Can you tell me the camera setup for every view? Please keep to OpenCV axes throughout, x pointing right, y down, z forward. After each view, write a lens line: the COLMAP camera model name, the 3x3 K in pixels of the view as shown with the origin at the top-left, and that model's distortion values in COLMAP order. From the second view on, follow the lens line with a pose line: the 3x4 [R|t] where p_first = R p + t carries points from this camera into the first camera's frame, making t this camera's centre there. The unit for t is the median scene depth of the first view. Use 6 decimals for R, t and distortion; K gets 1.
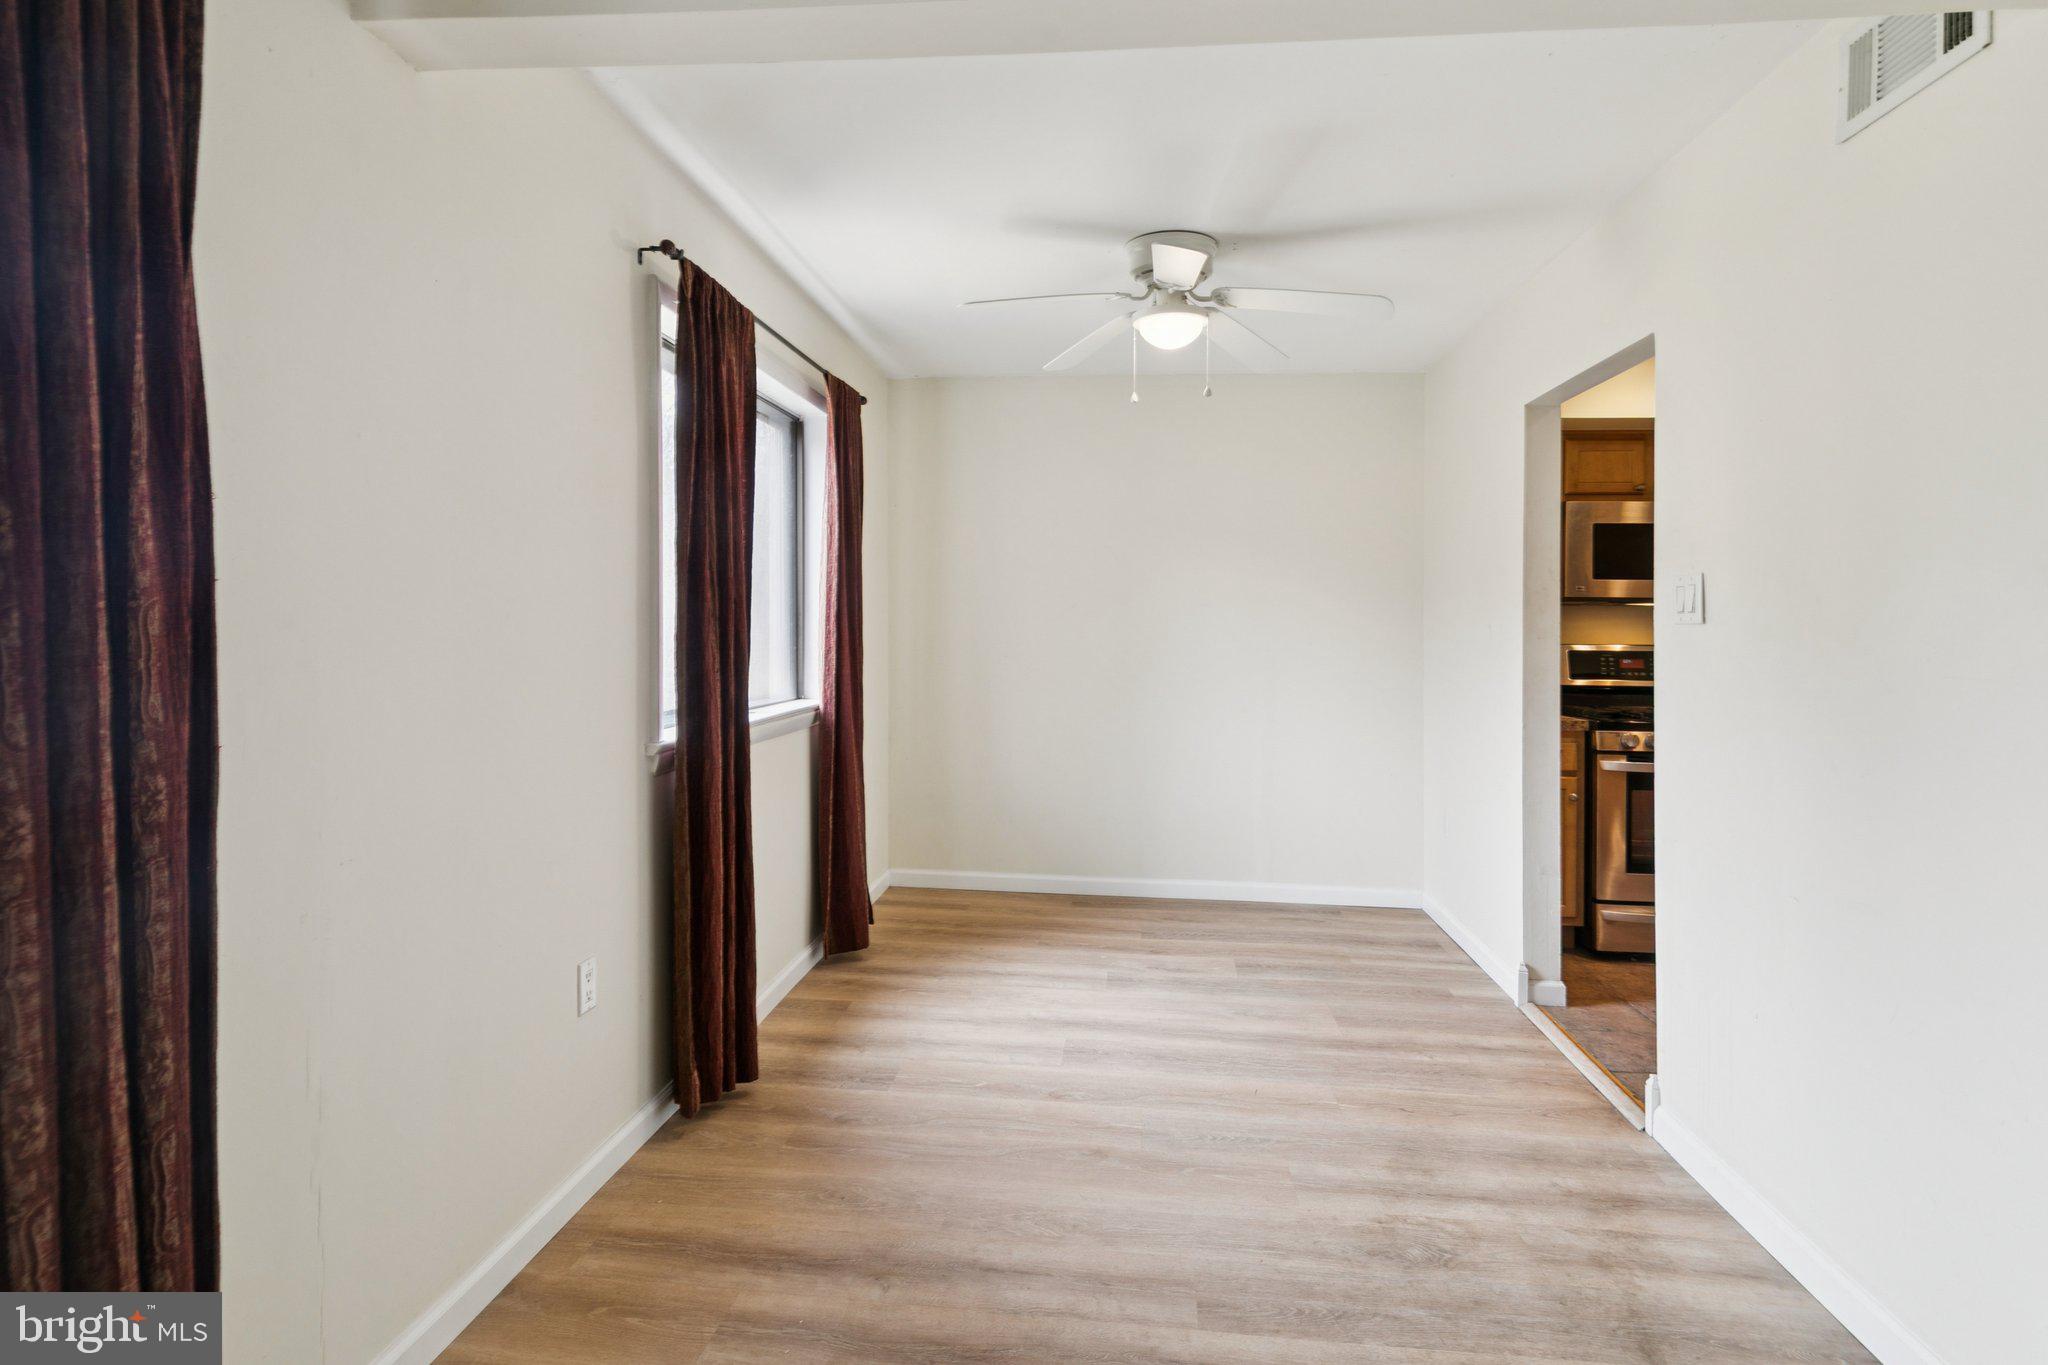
lens RADIAL K [[1066.1, 0, 1036.1], [0, 1066.1, 643.6], [0, 0, 1]] dist [-0.003080, -0.000321]
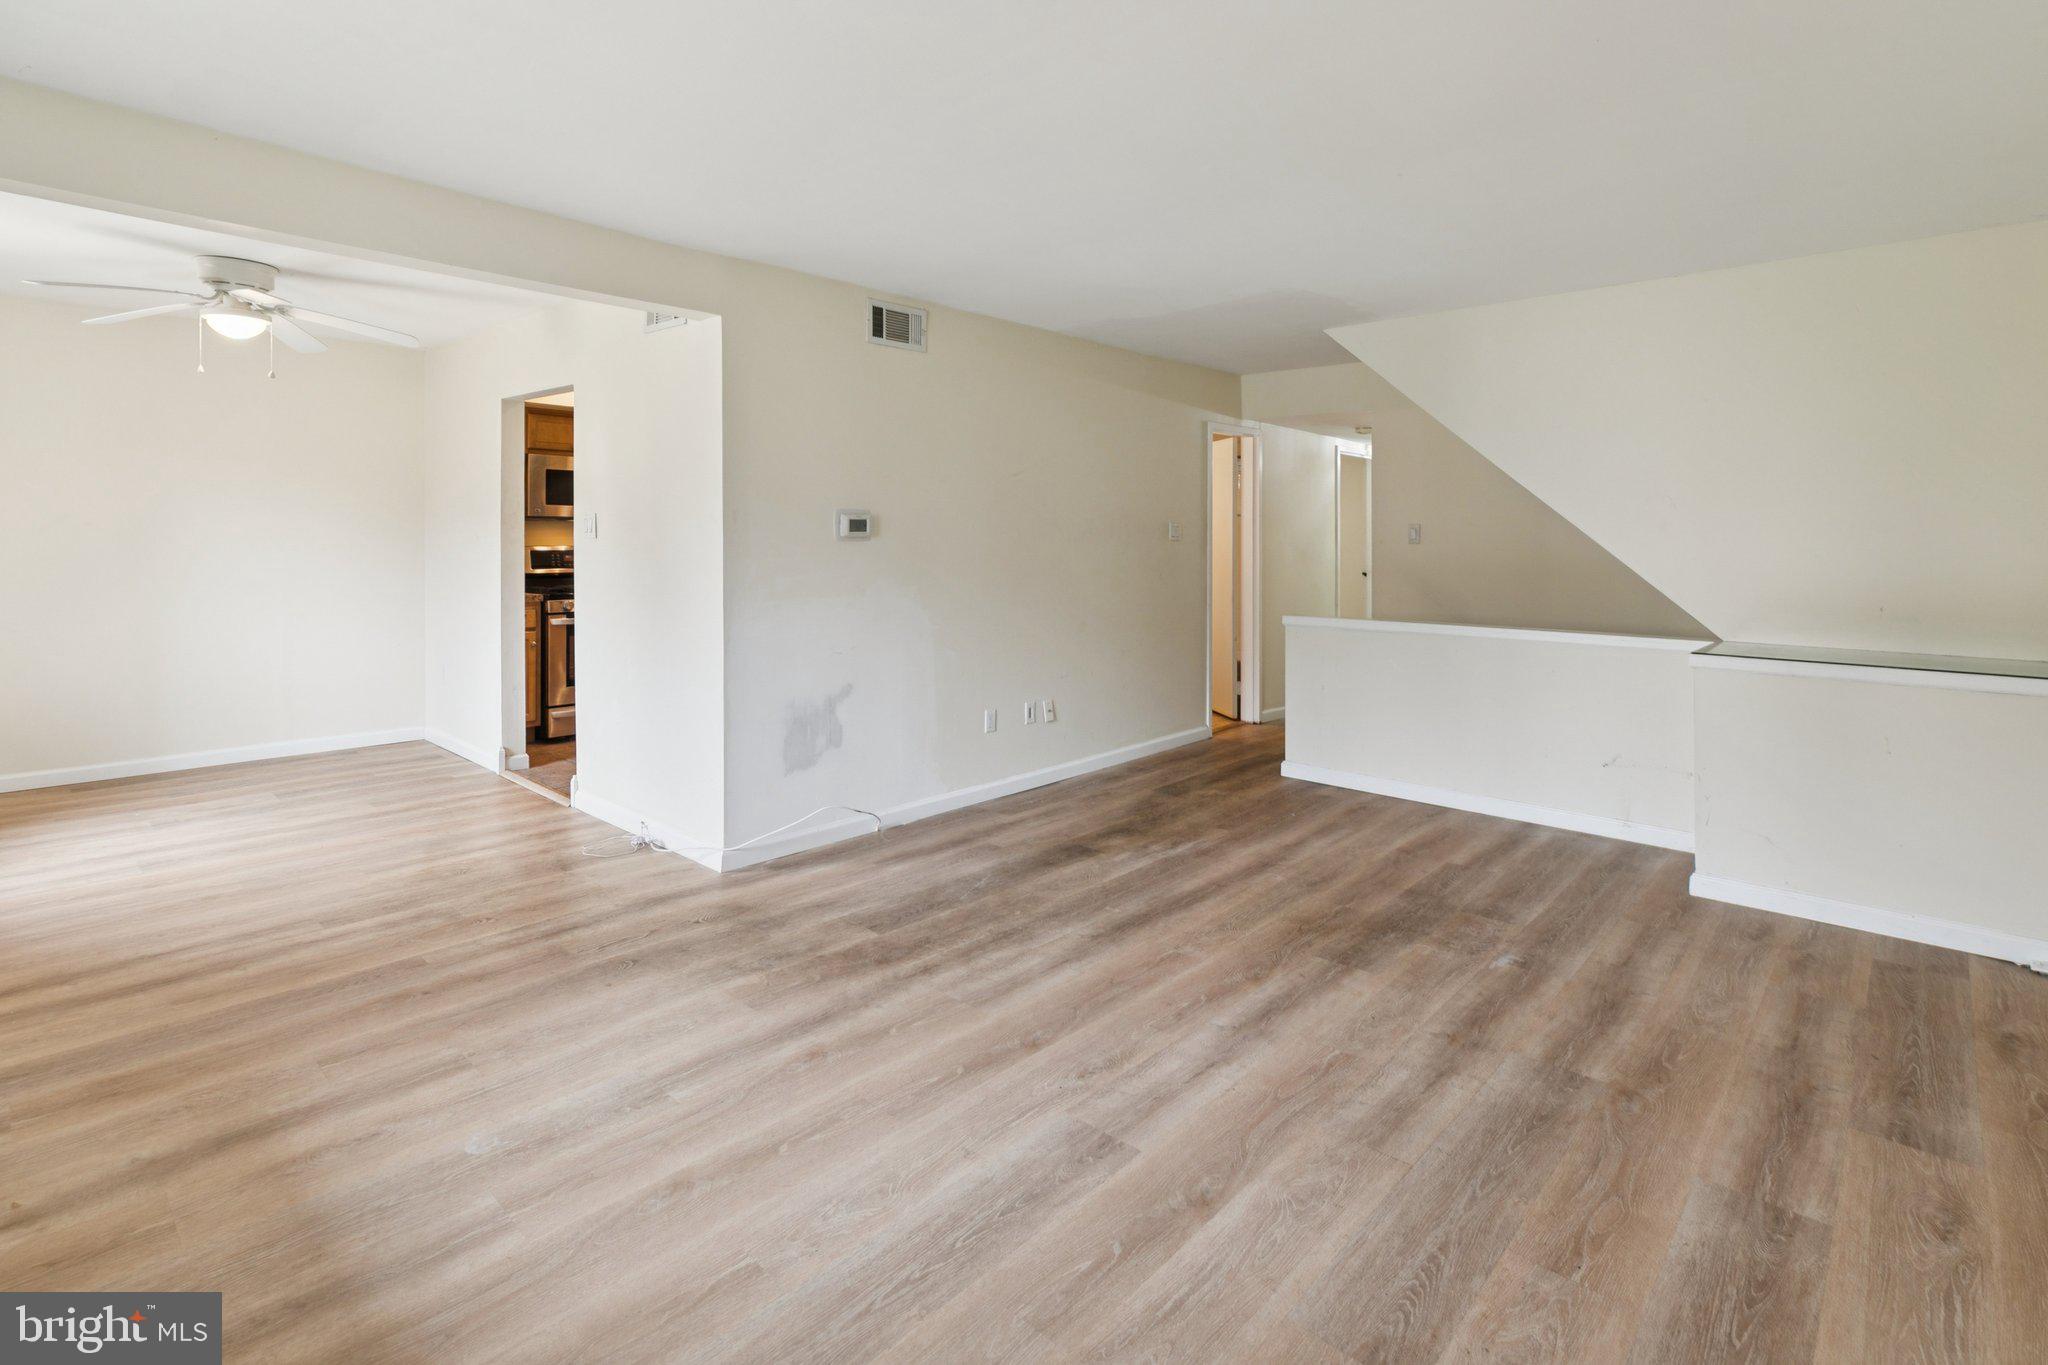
lens RADIAL K [[984.0, 0, 1033.3], [0, 984.0, 525.1], [0, 0, 1]] dist [0.004368, -0.000245]
pose [[0.596566, 0.001224, 0.802563, -0.286726], [0.009041, 0.999925, -0.008246, -0.016538], [-0.802513, 0.012176, 0.596511, -0.594327]]
